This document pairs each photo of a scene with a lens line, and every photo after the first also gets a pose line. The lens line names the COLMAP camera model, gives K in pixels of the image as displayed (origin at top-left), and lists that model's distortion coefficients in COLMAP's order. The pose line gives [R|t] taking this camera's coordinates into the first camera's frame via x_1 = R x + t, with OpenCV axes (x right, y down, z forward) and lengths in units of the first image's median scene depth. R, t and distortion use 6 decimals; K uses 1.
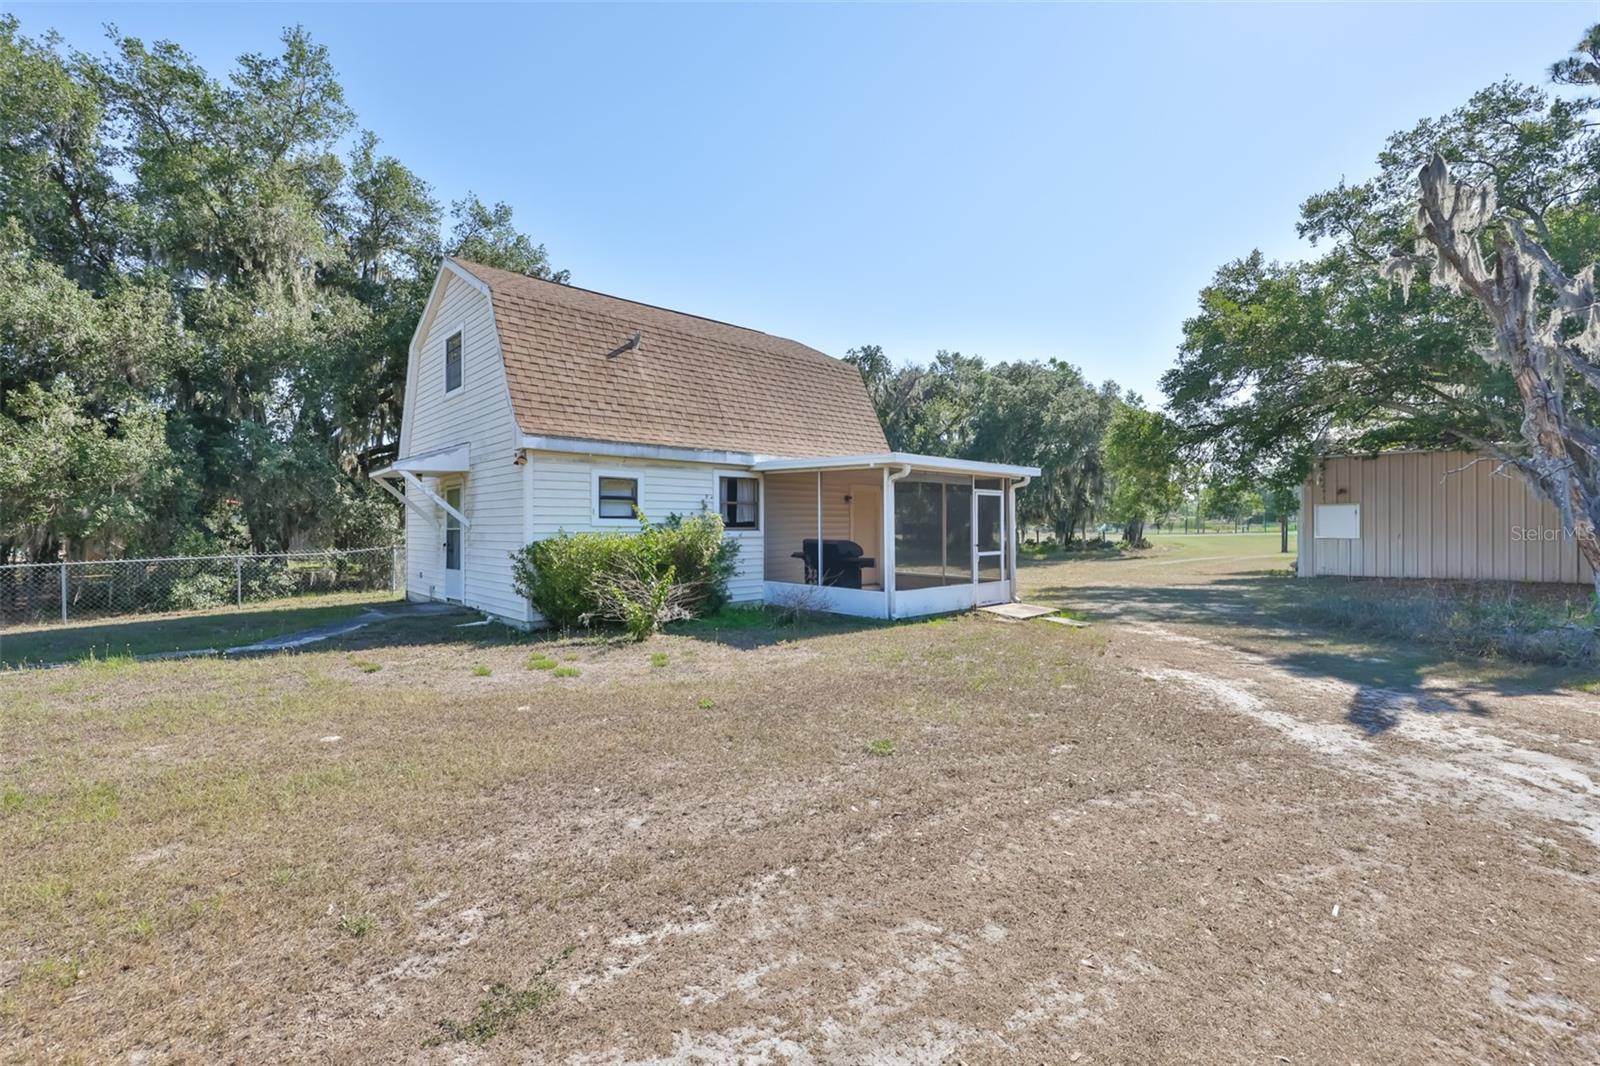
lens RADIAL K [[680.6, 0, 780.7], [0, 680.6, 527.4], [0, 0, 1]] dist [0.000662, 0.000152]
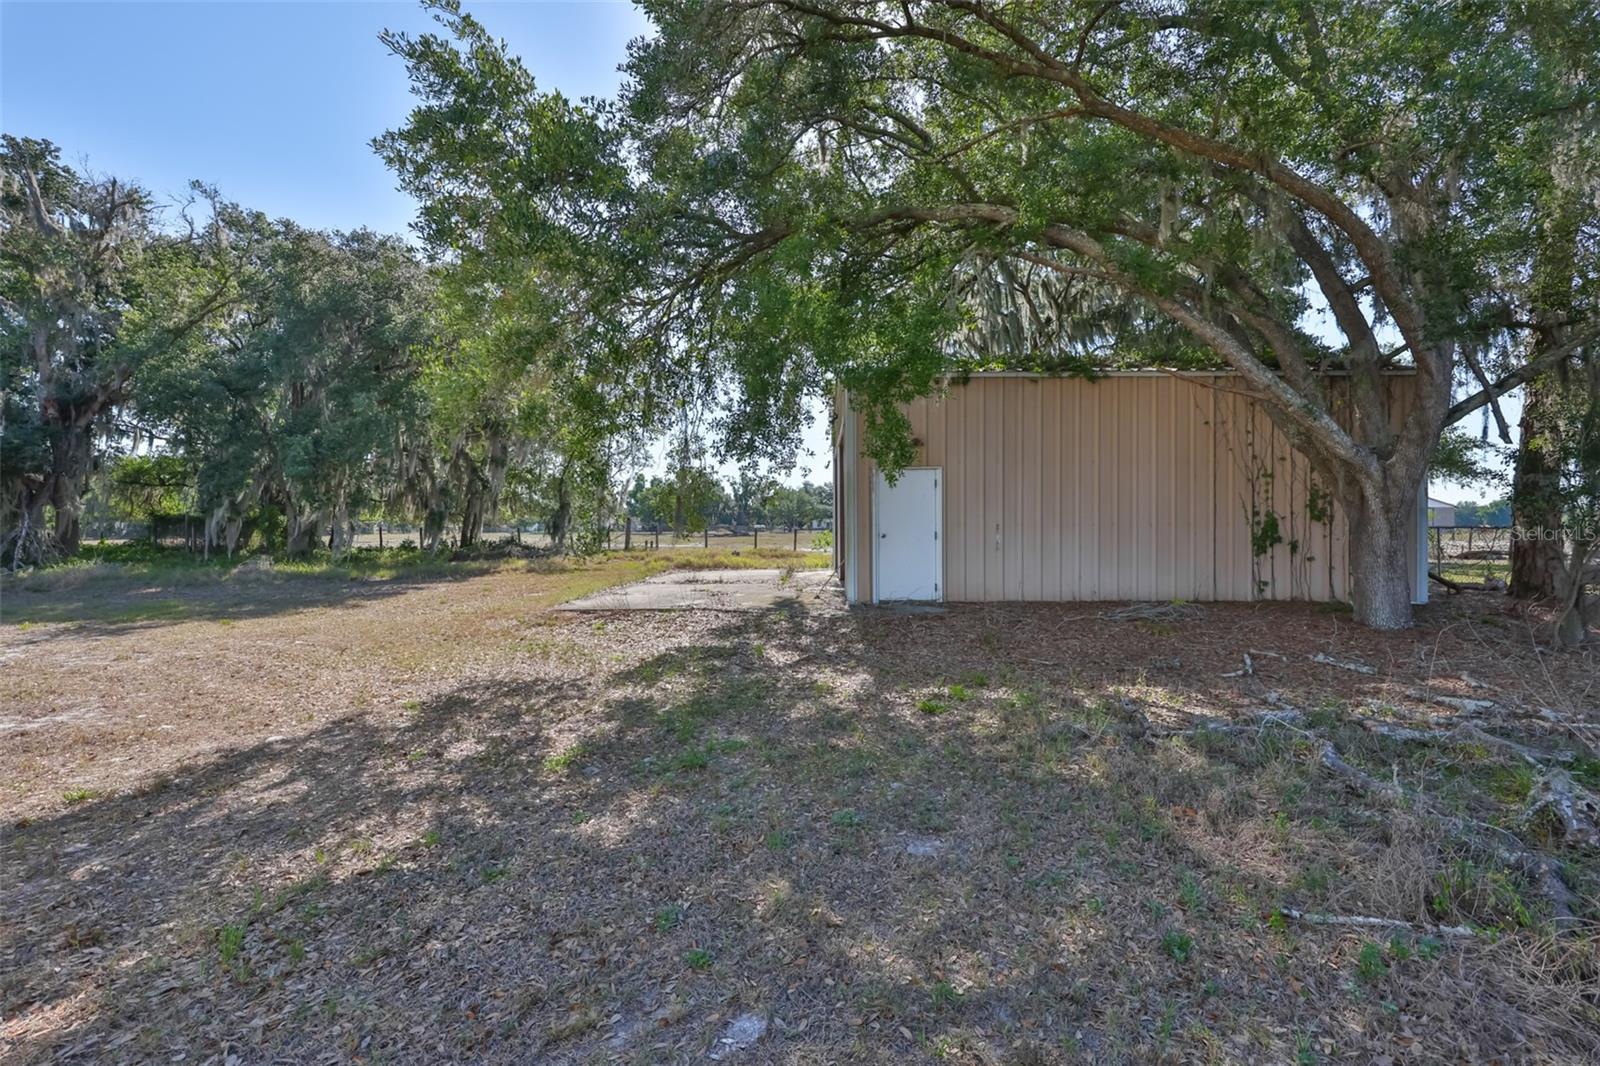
lens RADIAL K [[680.6, 0, 780.7], [0, 680.6, 527.4], [0, 0, 1]] dist [0.000662, 0.000152]
pose [[0.706945, -0.002502, 0.707264, 0.225198], [0.005610, 0.999982, -0.002071, 0.007119], [-0.707246, 0.005432, 0.706946, 0.415069]]
